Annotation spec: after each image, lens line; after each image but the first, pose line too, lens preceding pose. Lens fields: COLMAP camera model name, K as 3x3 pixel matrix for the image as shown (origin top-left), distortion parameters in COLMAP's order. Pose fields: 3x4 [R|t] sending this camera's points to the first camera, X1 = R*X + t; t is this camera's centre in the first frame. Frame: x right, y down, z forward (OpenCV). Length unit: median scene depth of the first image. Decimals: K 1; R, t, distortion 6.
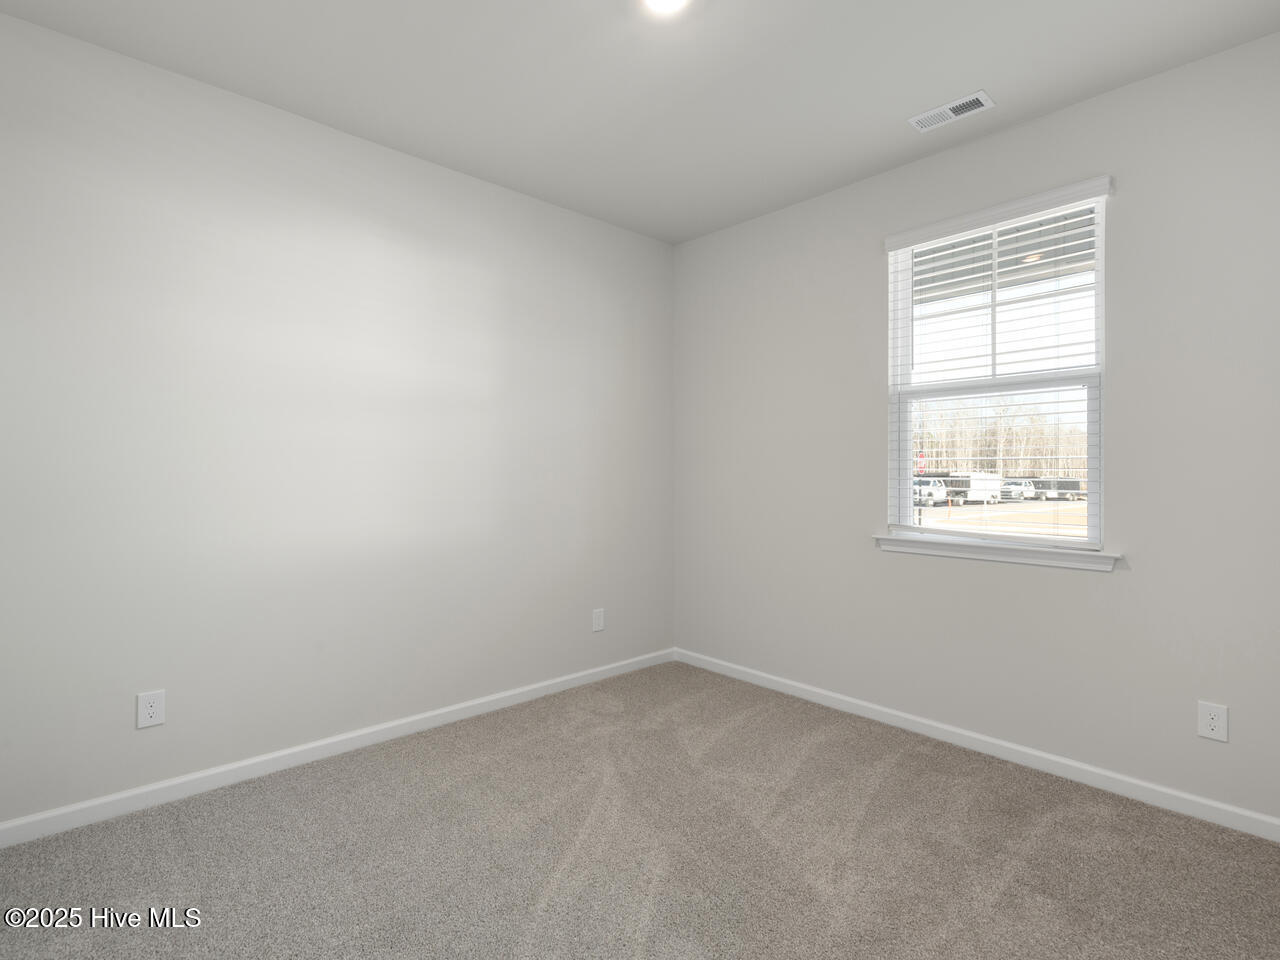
lens RADIAL K [[649.3, 0, 639.0], [0, 649.3, 478.6], [0, 0, 1]] dist [-0.001022, 0.000440]
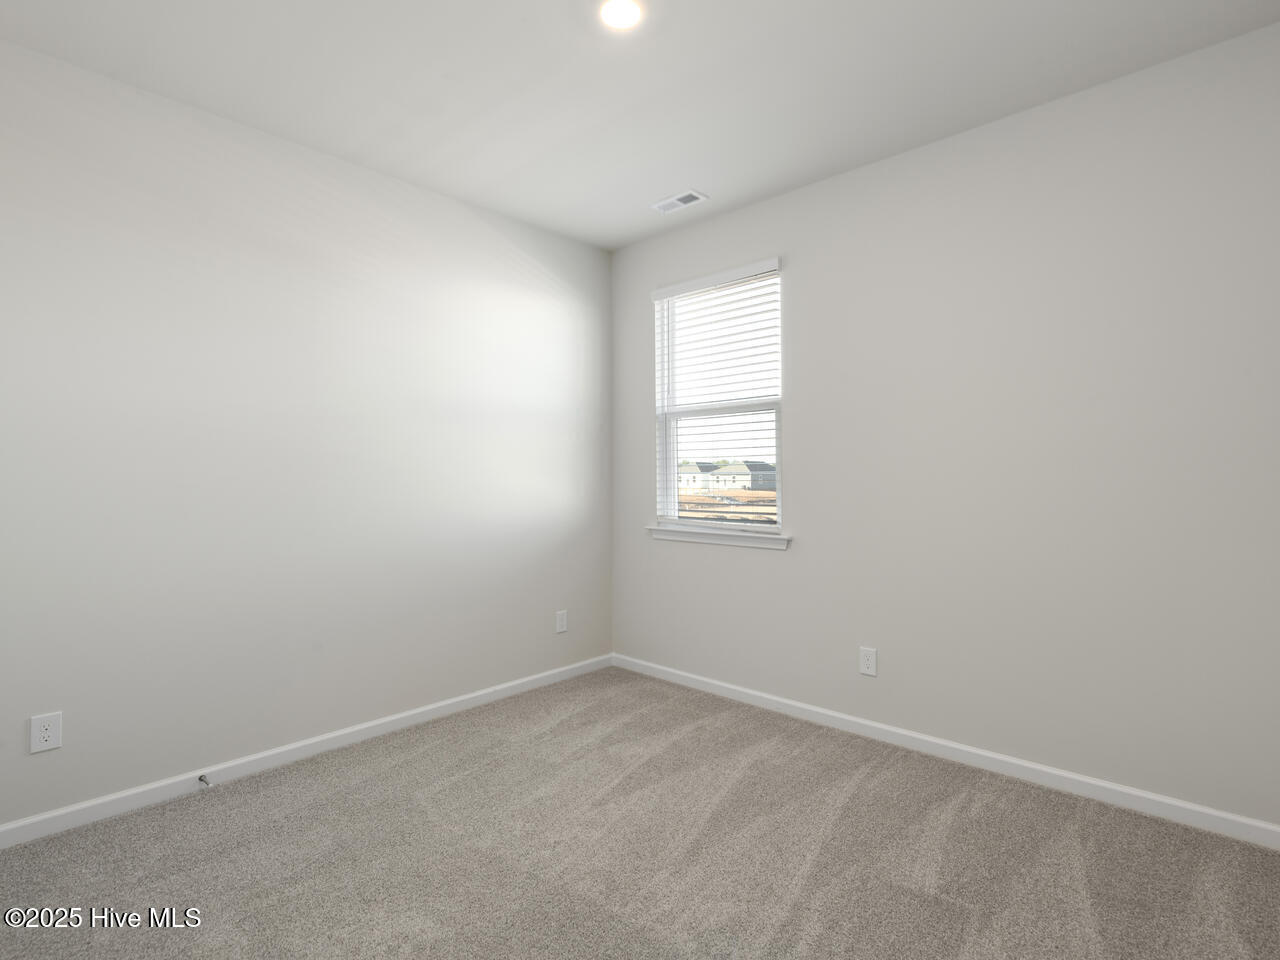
lens RADIAL K [[649.3, 0, 640.7], [0, 649.3, 472.1], [0, 0, 1]] dist [-0.001022, 0.000440]
pose [[0.997219, -0.000297, 0.074530, 0.259362], [0.002016, 0.999733, -0.023002, 0.011102], [-0.074504, 0.023089, 0.996953, -0.250178]]
